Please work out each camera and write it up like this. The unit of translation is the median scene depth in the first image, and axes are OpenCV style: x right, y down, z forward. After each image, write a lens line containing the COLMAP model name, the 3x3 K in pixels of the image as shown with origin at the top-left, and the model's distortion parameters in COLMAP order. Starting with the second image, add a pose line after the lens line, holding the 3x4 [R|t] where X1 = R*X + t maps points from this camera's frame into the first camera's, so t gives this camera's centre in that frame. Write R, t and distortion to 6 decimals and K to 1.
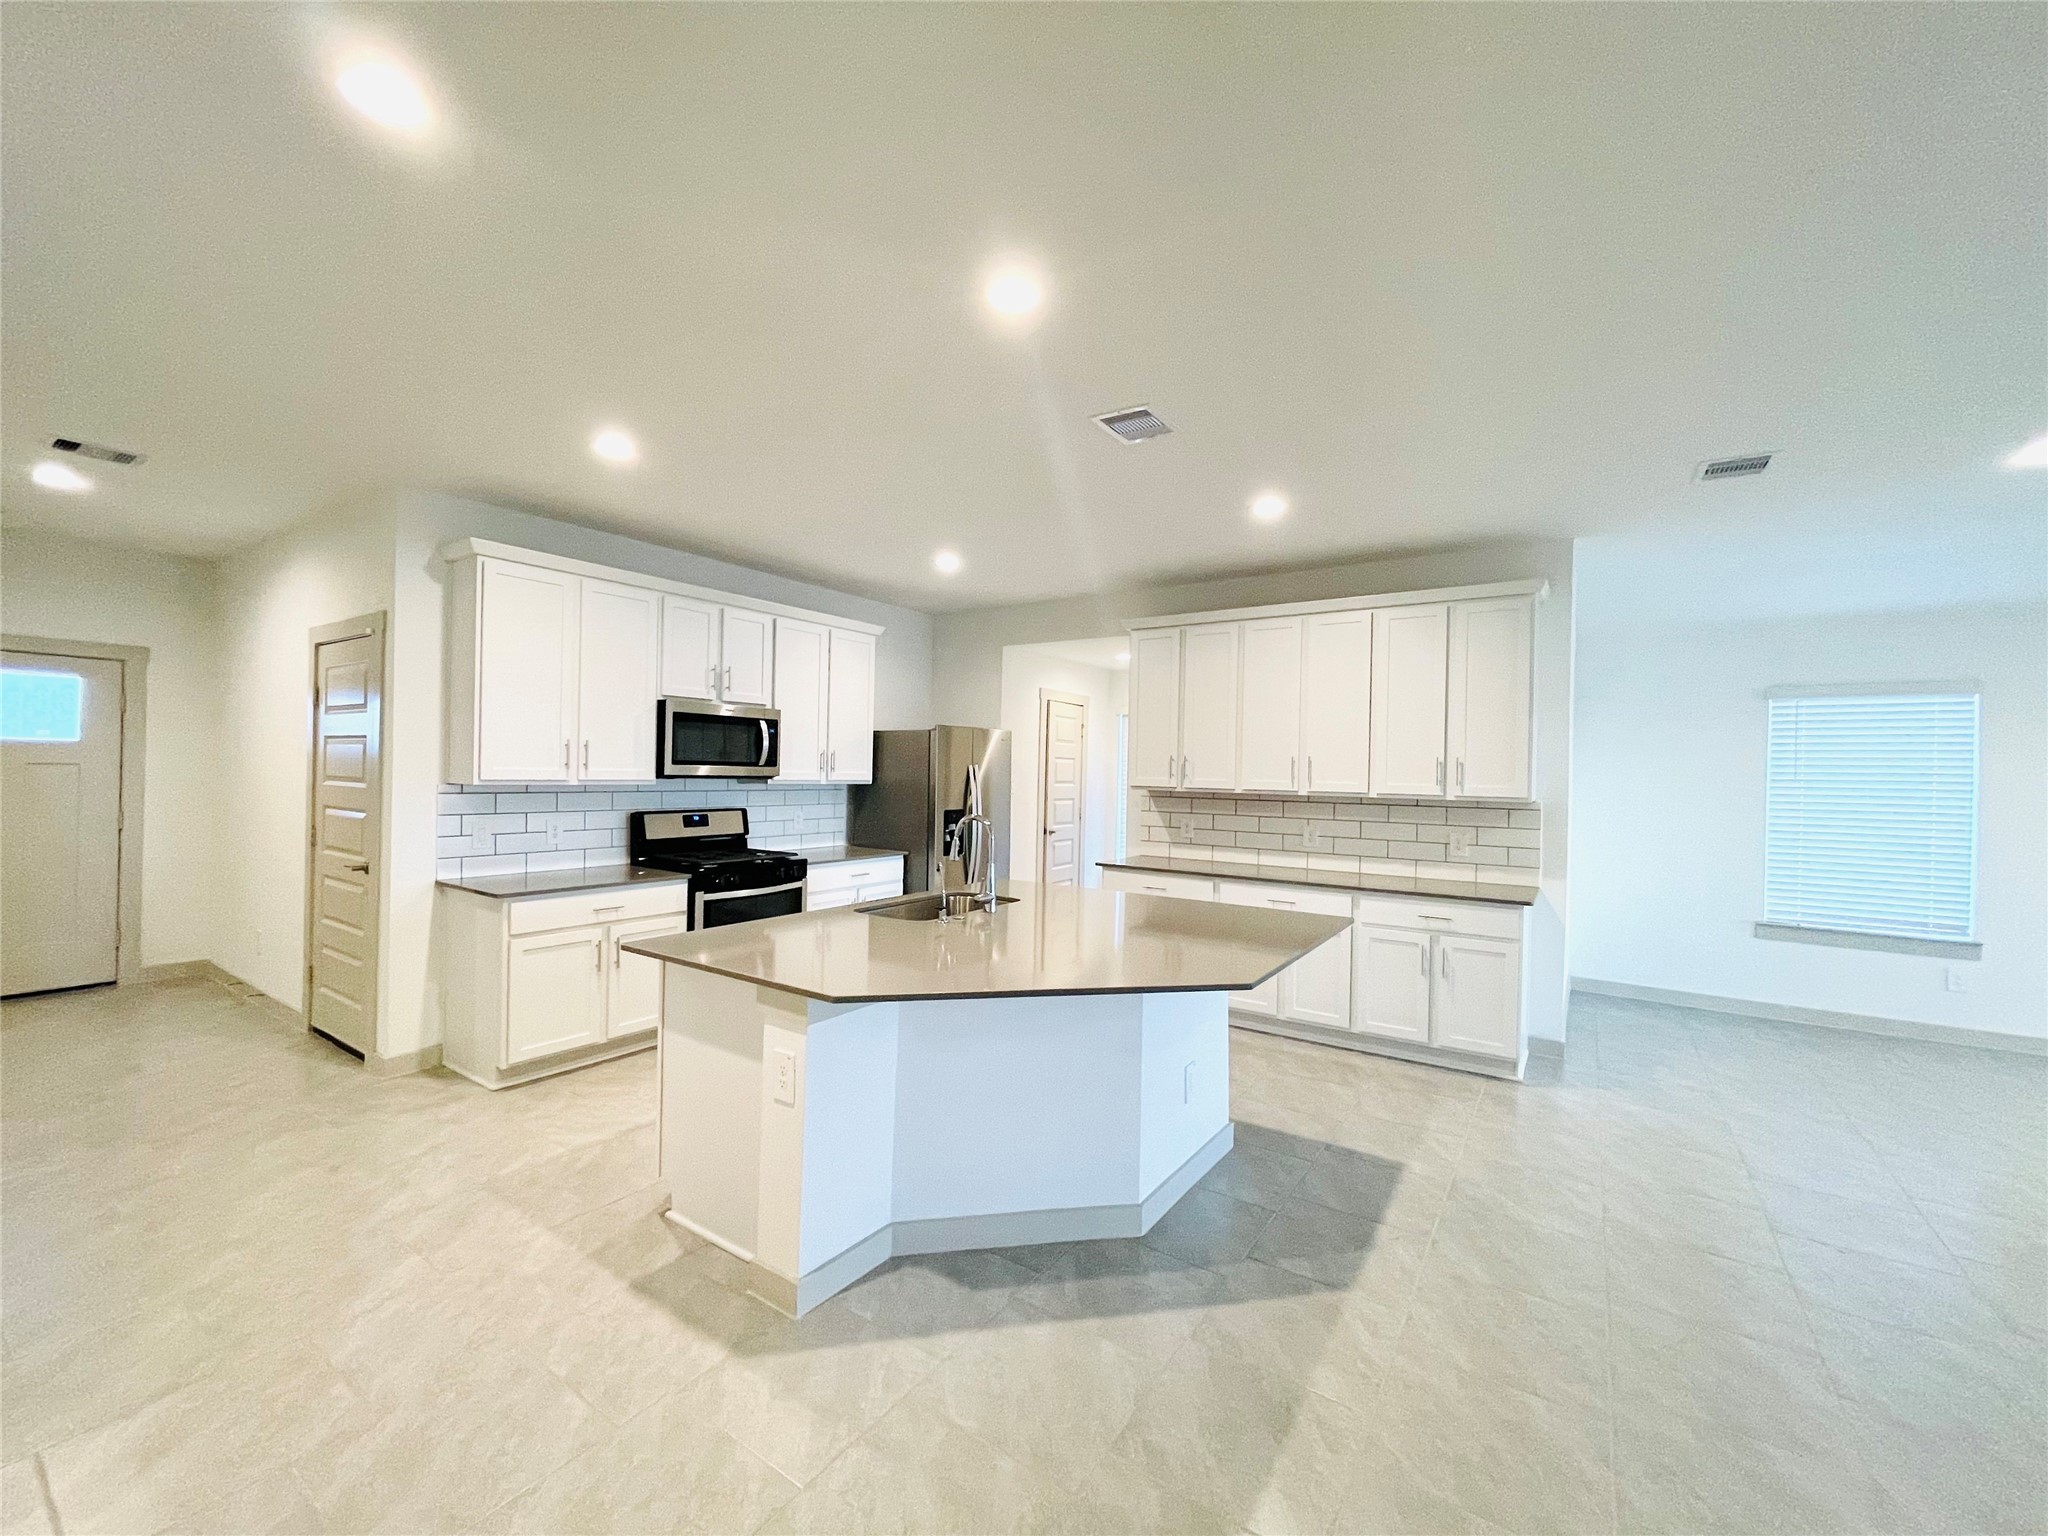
lens RADIAL K [[824.7, 0, 1008.4], [0, 824.7, 772.2], [0, 0, 1]] dist [0.000674, -0.000018]
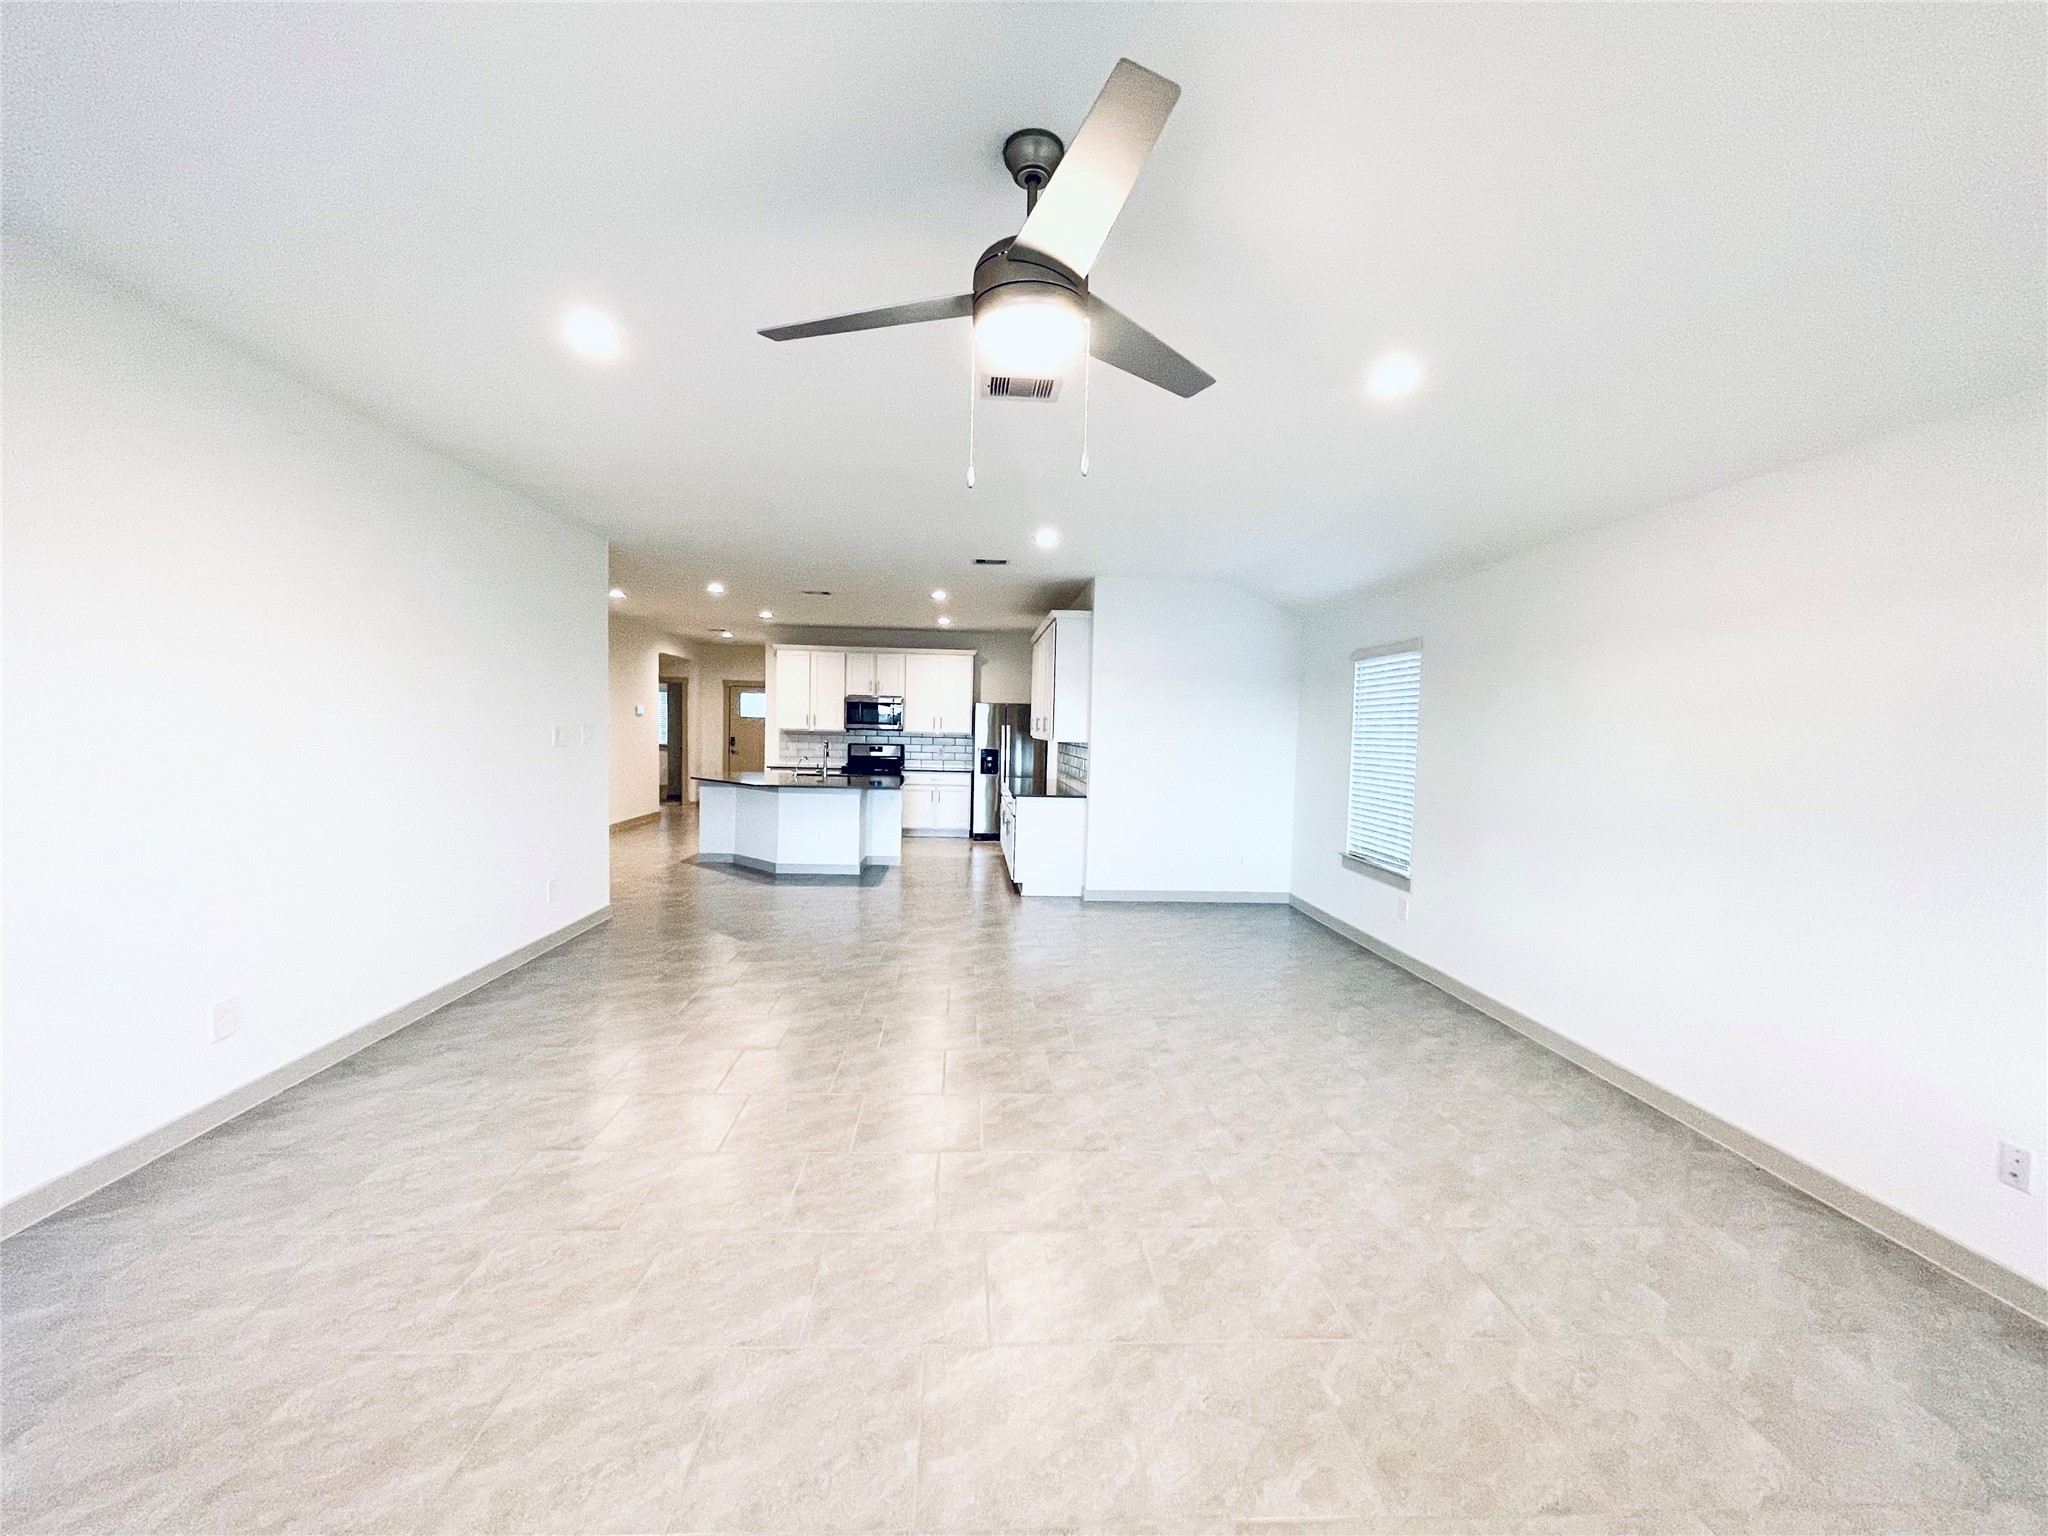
lens RADIAL K [[824.7, 0, 1008.4], [0, 824.7, 772.2], [0, 0, 1]] dist [0.000674, -0.000018]
pose [[0.612025, 0.039236, -0.789864, 1.833784], [-0.013082, 0.999134, 0.039496, 0.032126], [0.790730, -0.013840, 0.612009, -0.105611]]
